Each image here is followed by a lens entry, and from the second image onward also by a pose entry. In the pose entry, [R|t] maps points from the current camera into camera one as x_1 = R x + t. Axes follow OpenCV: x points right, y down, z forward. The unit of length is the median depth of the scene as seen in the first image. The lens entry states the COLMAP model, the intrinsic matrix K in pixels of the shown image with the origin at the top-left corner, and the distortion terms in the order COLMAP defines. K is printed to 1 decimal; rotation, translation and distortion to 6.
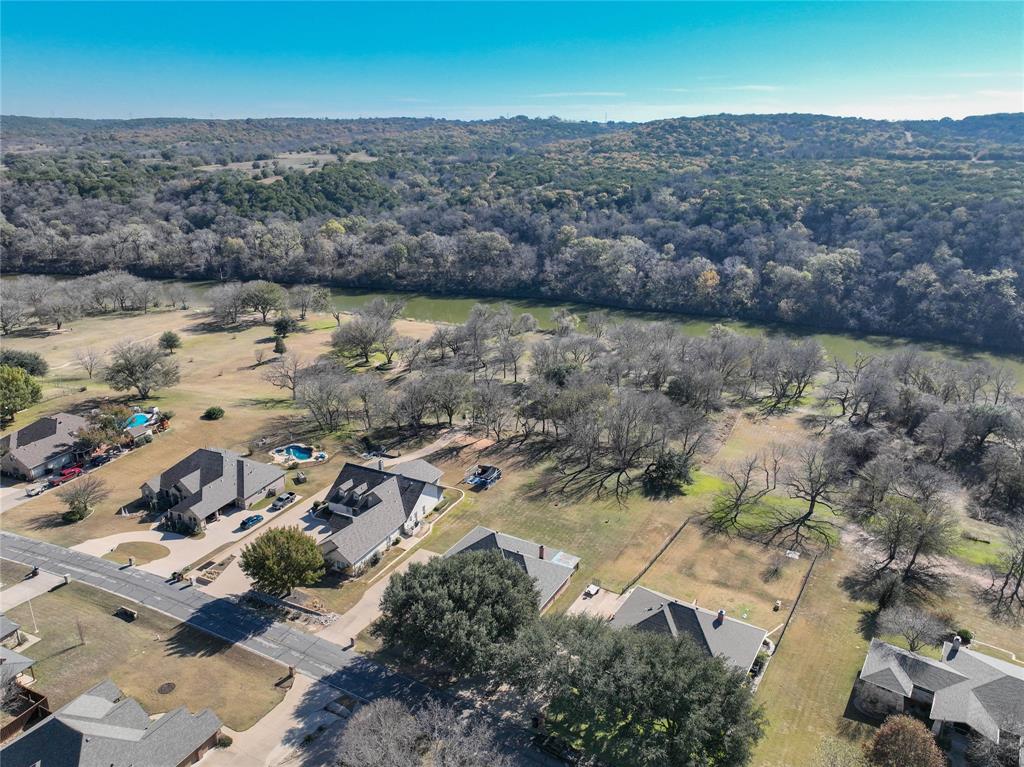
lens RADIAL K [[713.2, 0, 512.0], [0, 713.2, 383.5], [0, 0, 1]] dist [-0.008362, -0.001164]
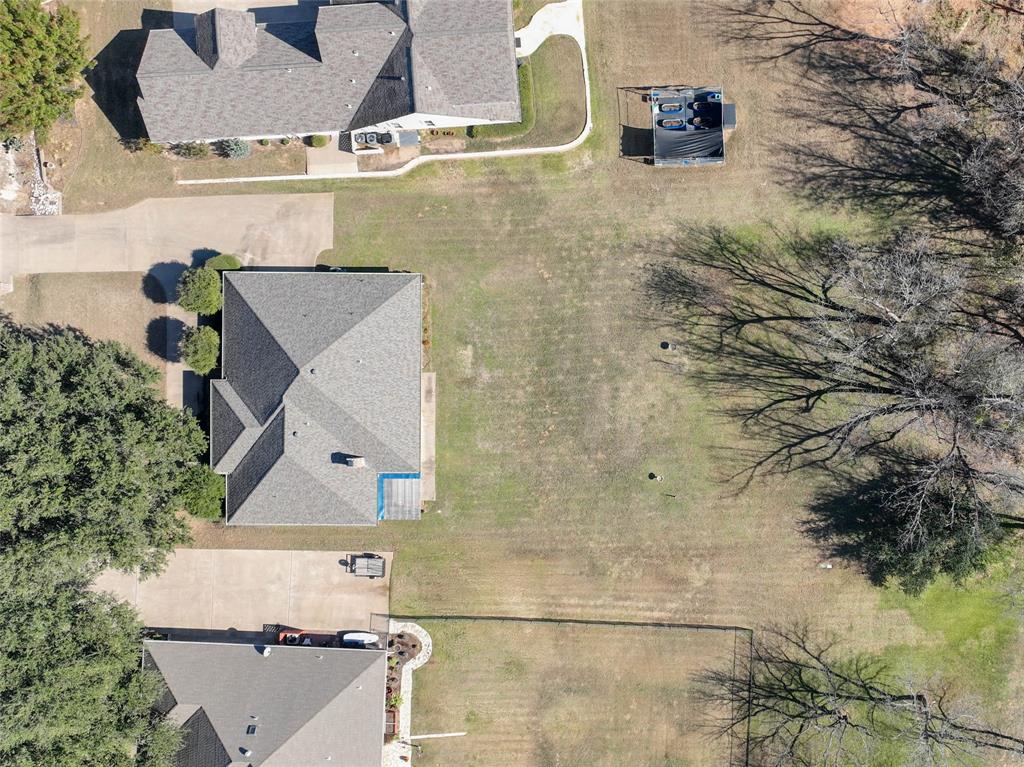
lens RADIAL K [[713.2, 0, 512.0], [0, 713.2, 383.5], [0, 0, 1]] dist [-0.008362, -0.001164]
pose [[0.497721, 0.867336, 0.001689, 0.031901], [-0.284739, 0.161558, 0.944893, -0.188834], [0.819266, -0.470774, 0.327375, 0.697577]]
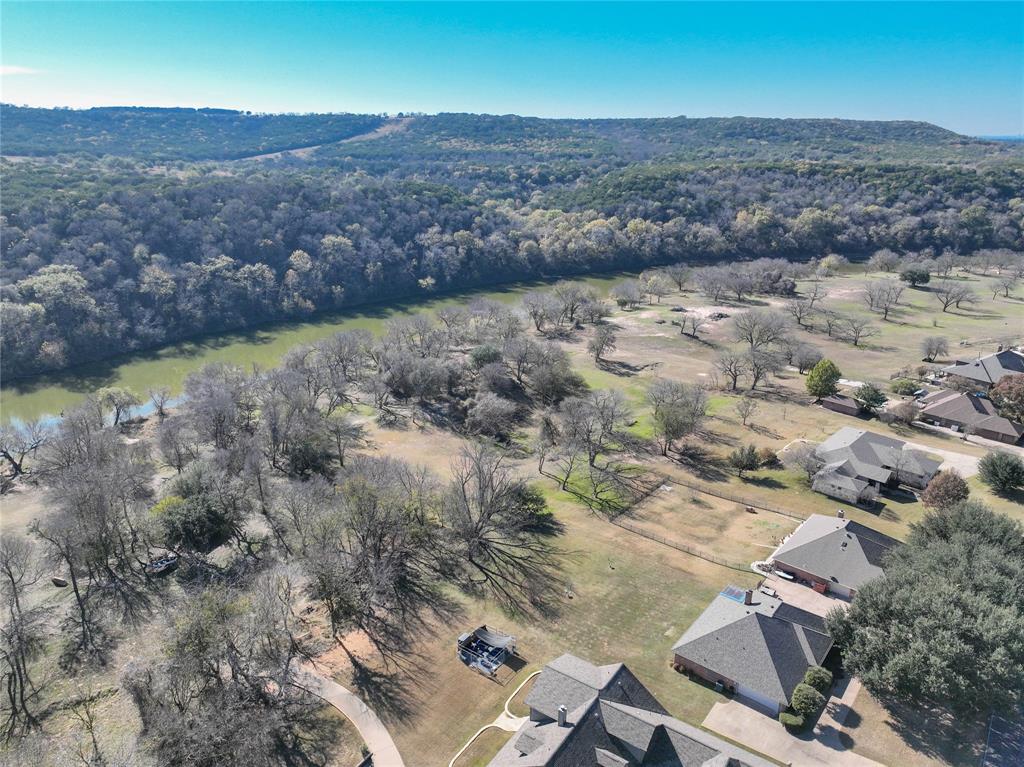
lens RADIAL K [[713.2, 0, 512.0], [0, 713.2, 383.5], [0, 0, 1]] dist [-0.008362, -0.001164]
pose [[0.154843, -0.341103, 0.927185, -0.556315], [0.325905, 0.903605, 0.278001, -0.266736], [-0.932636, 0.259128, 0.251084, 0.720284]]
